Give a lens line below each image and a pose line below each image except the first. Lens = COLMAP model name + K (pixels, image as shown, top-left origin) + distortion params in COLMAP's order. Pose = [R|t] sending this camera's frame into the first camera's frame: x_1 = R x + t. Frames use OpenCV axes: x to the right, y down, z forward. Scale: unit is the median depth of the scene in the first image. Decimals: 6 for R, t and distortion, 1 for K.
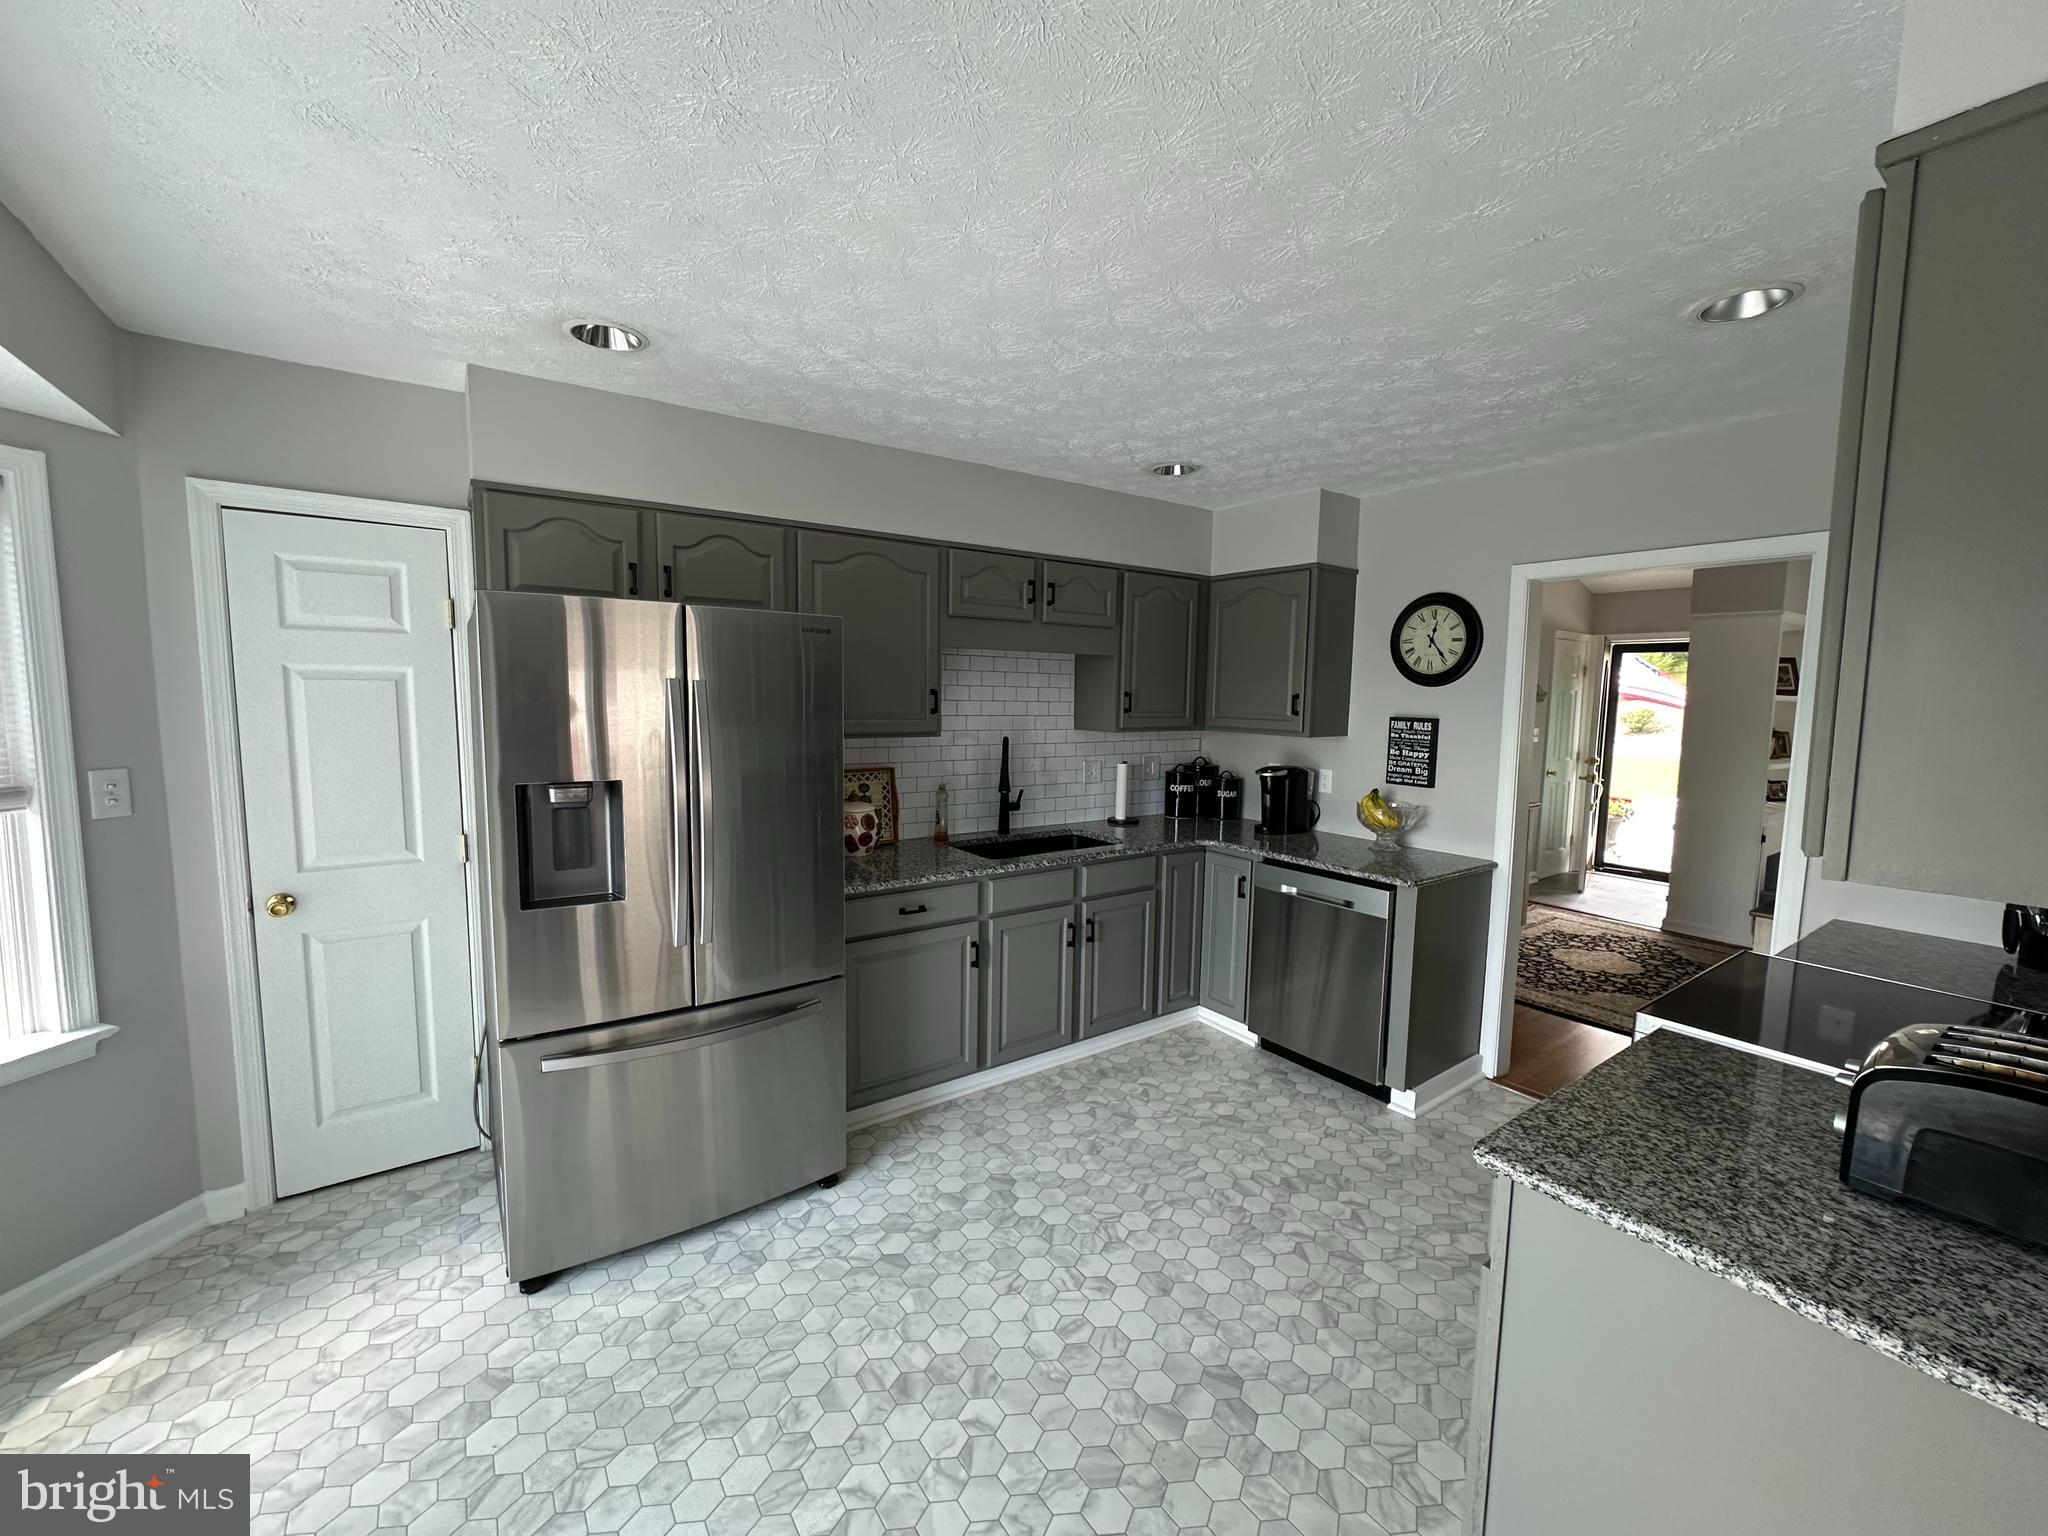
lens RADIAL K [[817.3, 0, 1023.1], [0, 817.3, 768.2], [0, 0, 1]] dist [-0.002666, 0.000203]
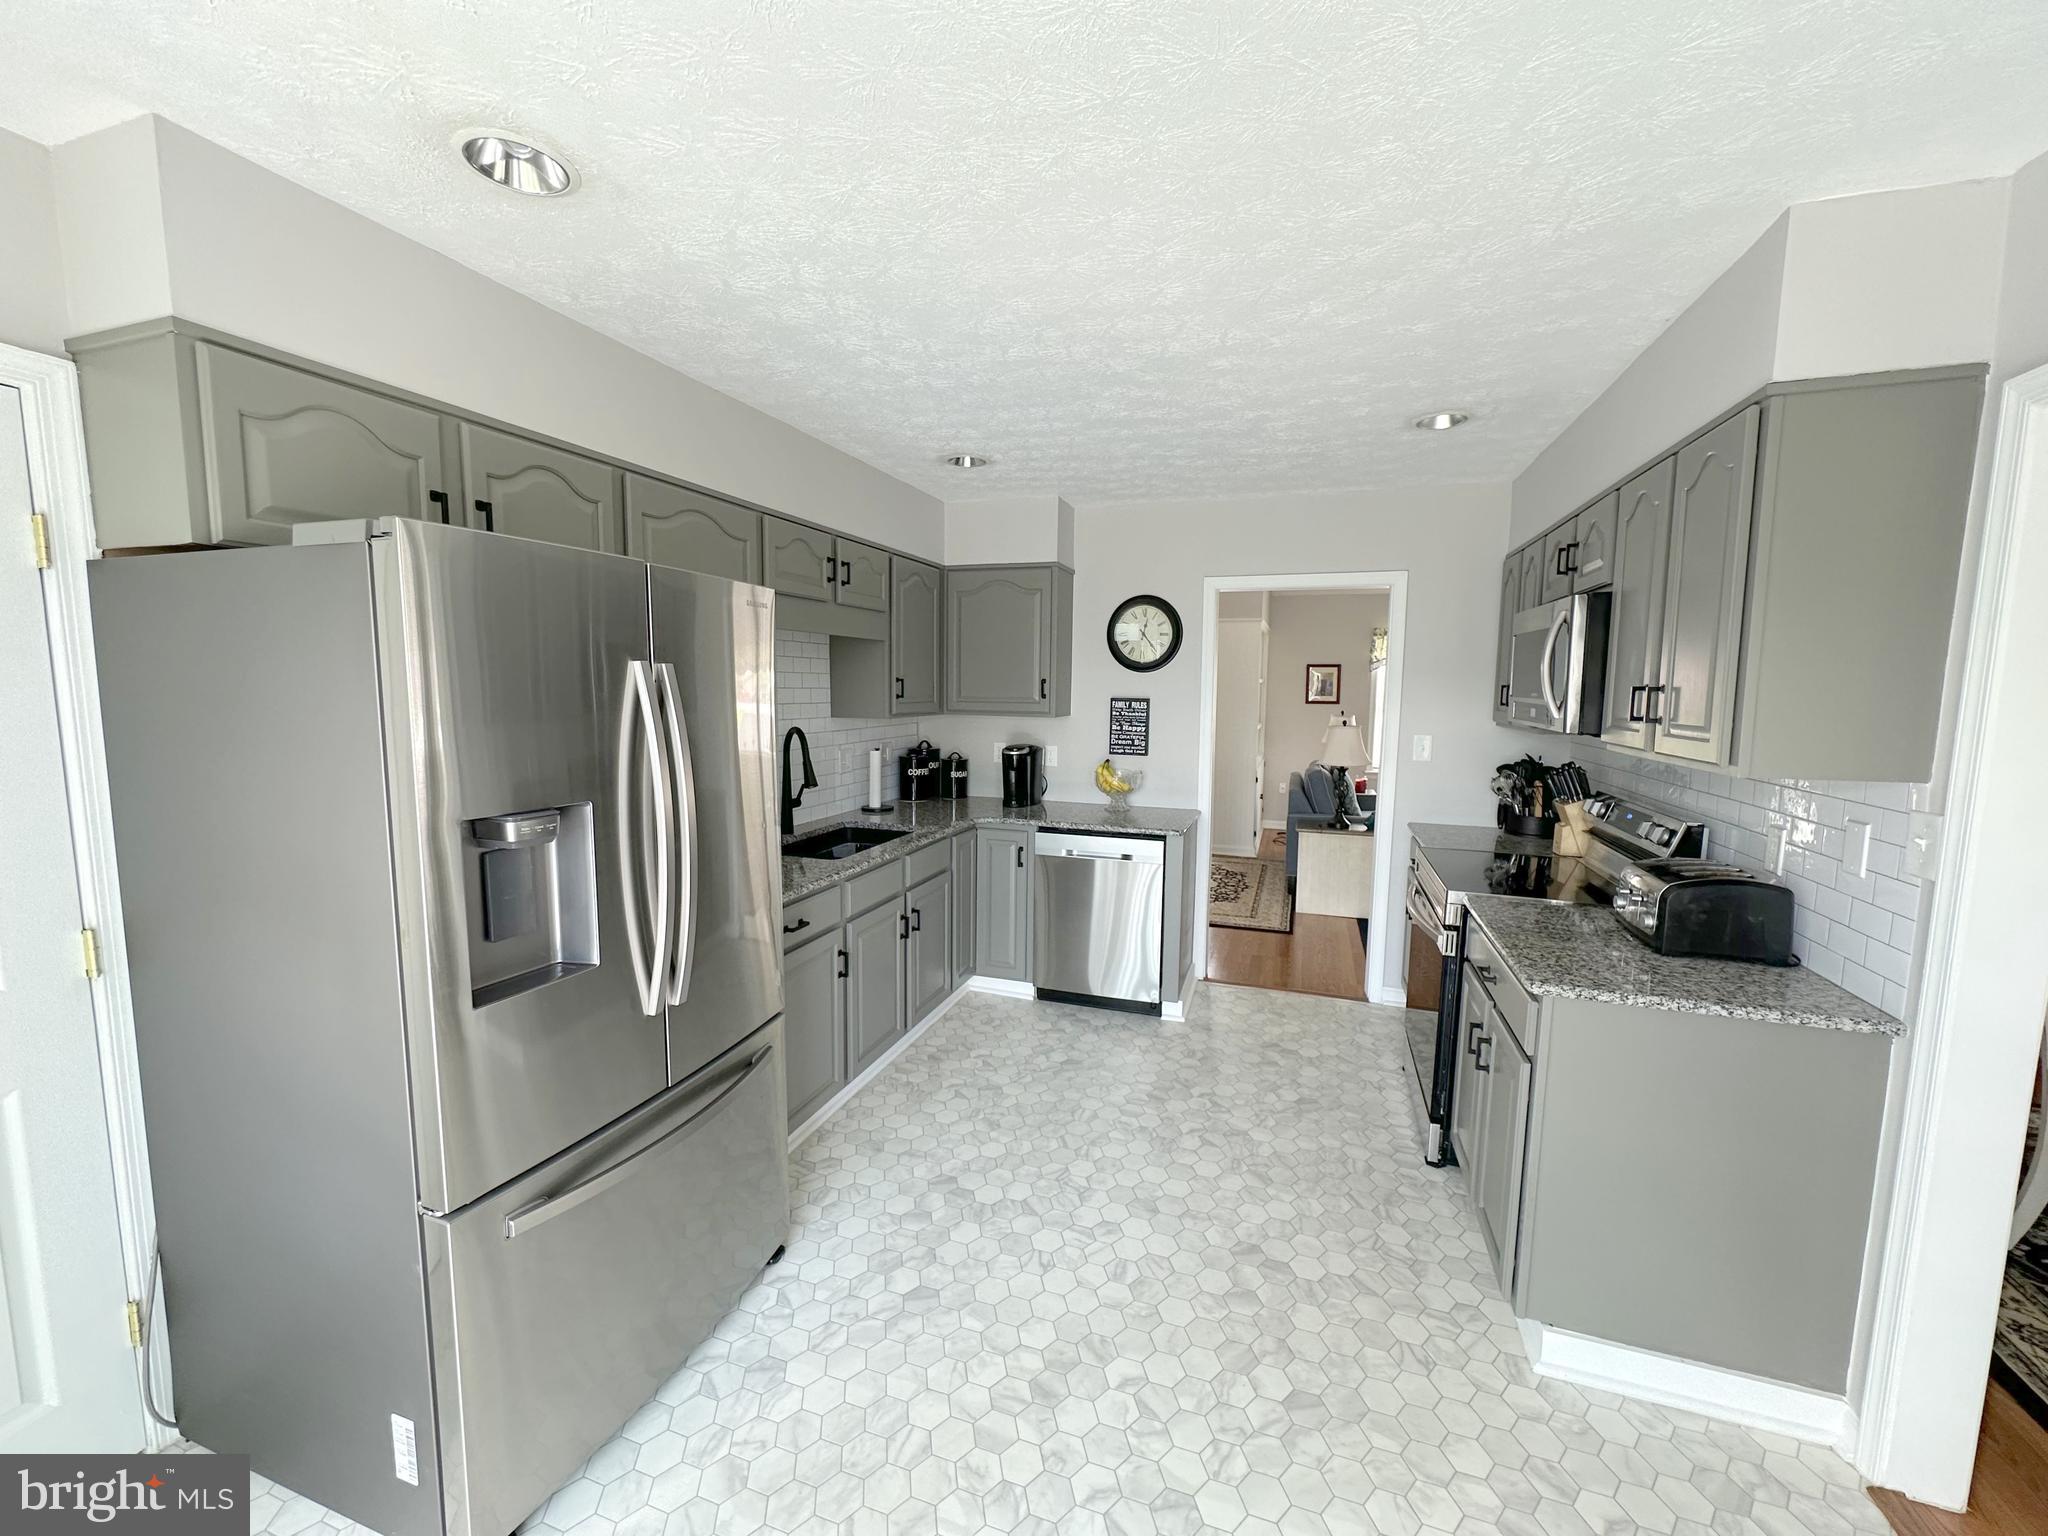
lens RADIAL K [[817.3, 0, 1025.7], [0, 817.3, 768.2], [0, 0, 1]] dist [-0.002666, 0.000203]
pose [[0.811734, -0.067479, 0.580115, -0.458616], [0.057245, 0.997713, 0.035954, -0.014413], [-0.581214, 0.004023, 0.813741, 0.145469]]
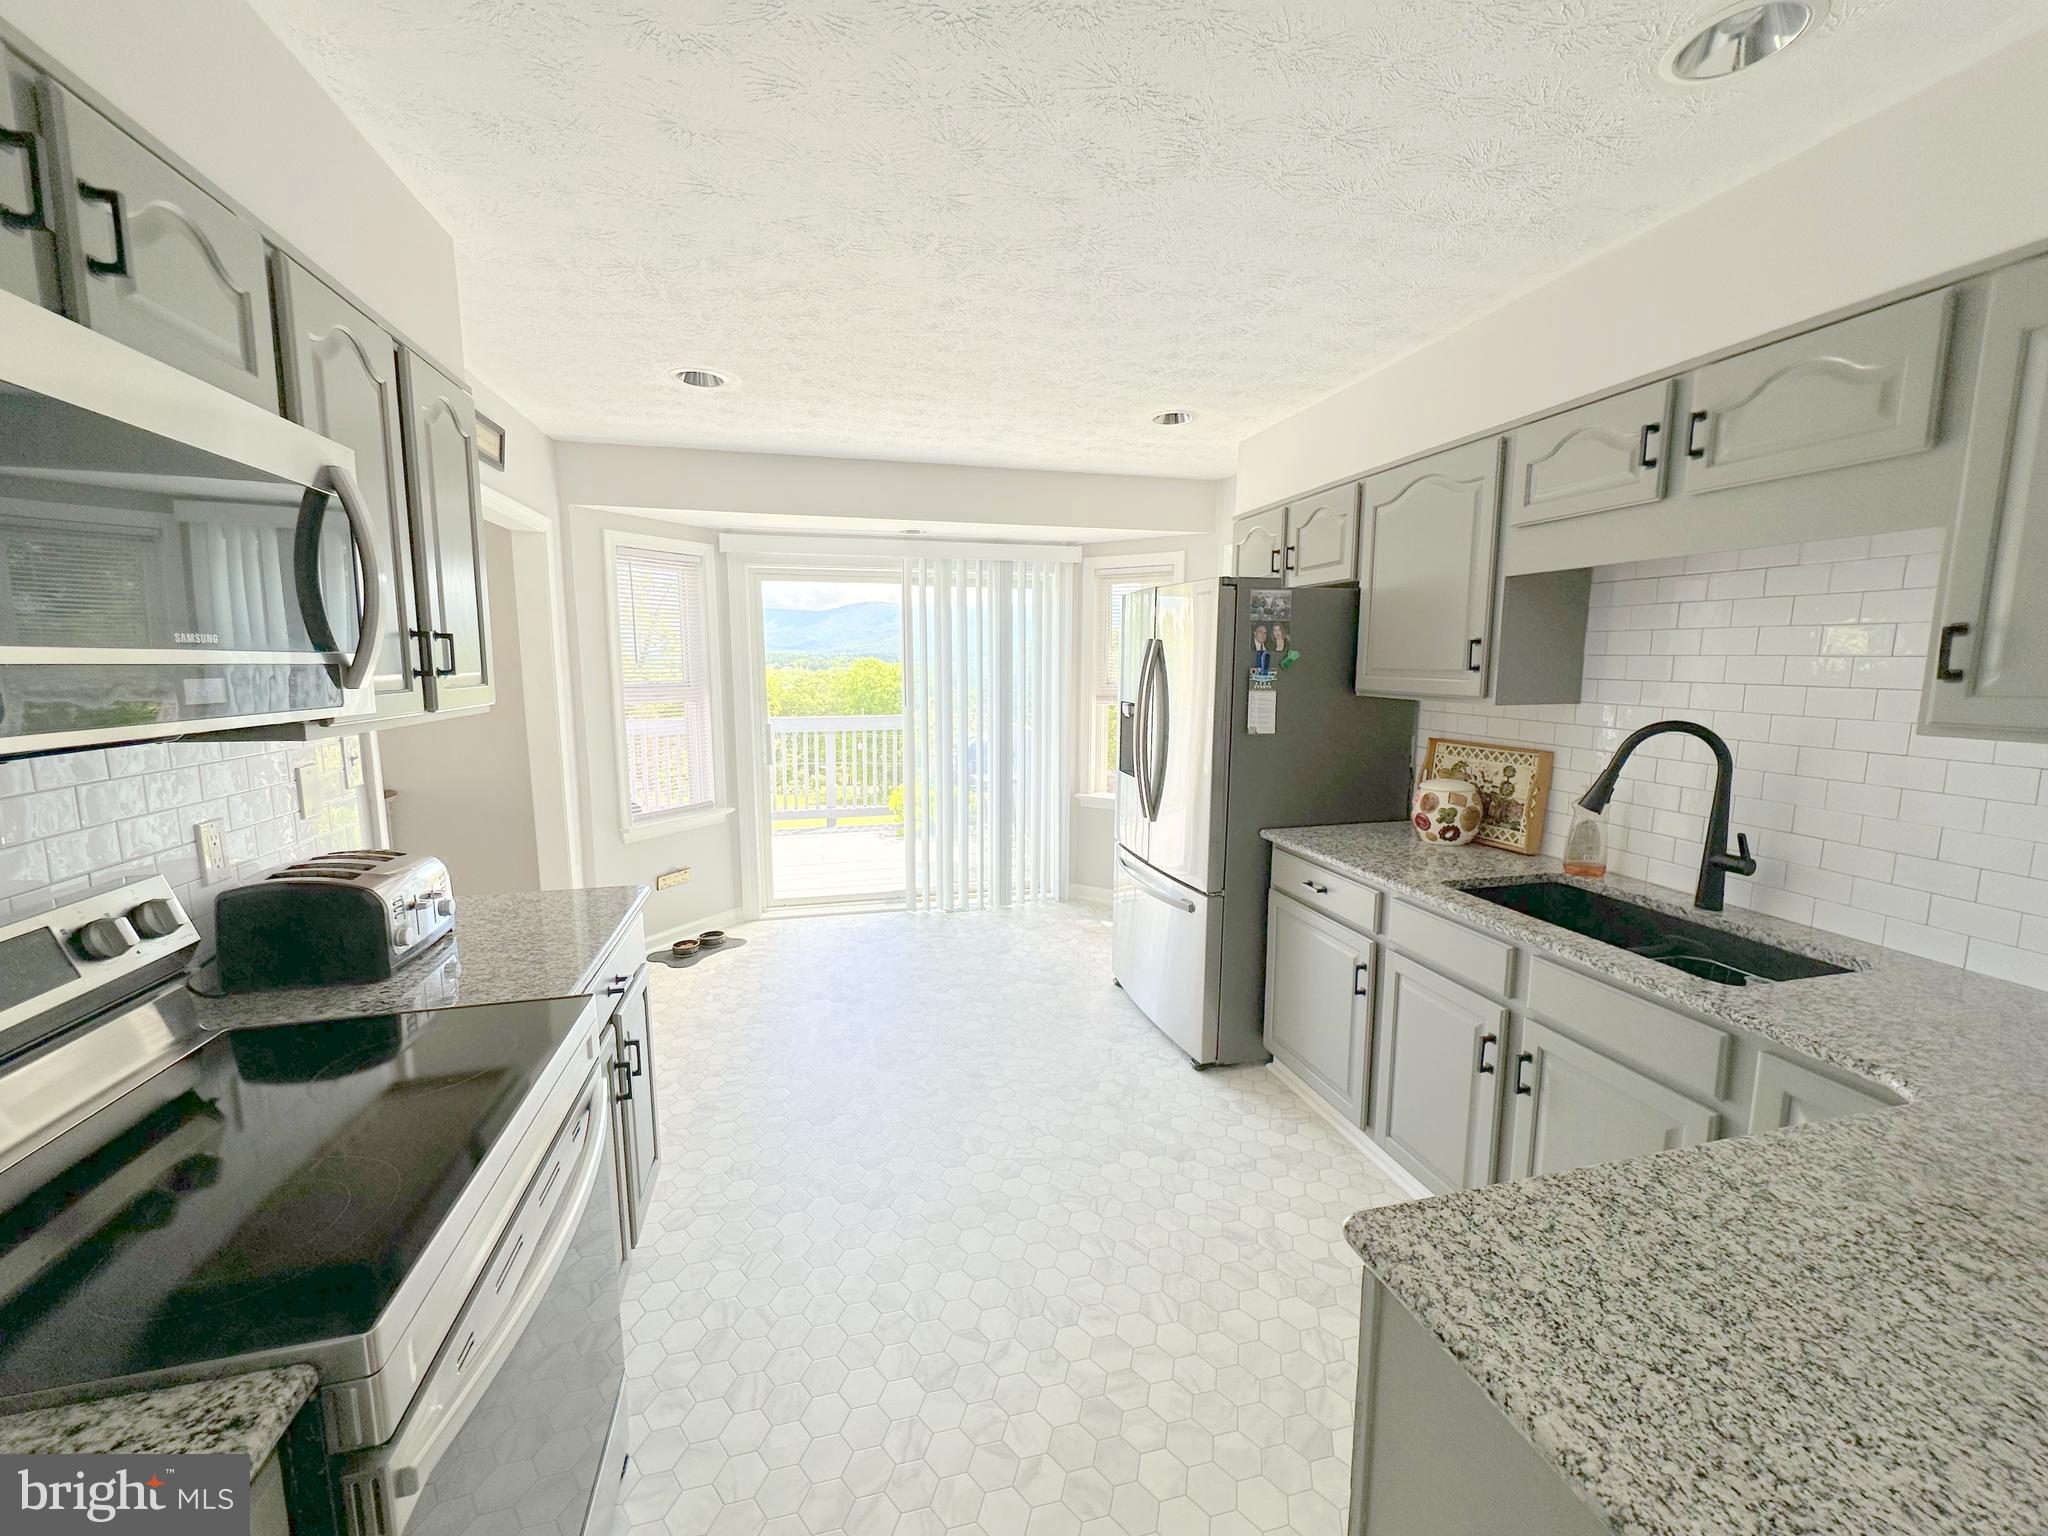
lens RADIAL K [[817.3, 0, 1019.8], [0, 817.3, 769.5], [0, 0, 1]] dist [-0.002666, 0.000203]
pose [[-0.362858, 0.109160, -0.925429, 0.847910], [-0.095200, 0.983576, 0.153346, -0.064060], [0.926969, 0.143744, -0.346506, 1.050212]]
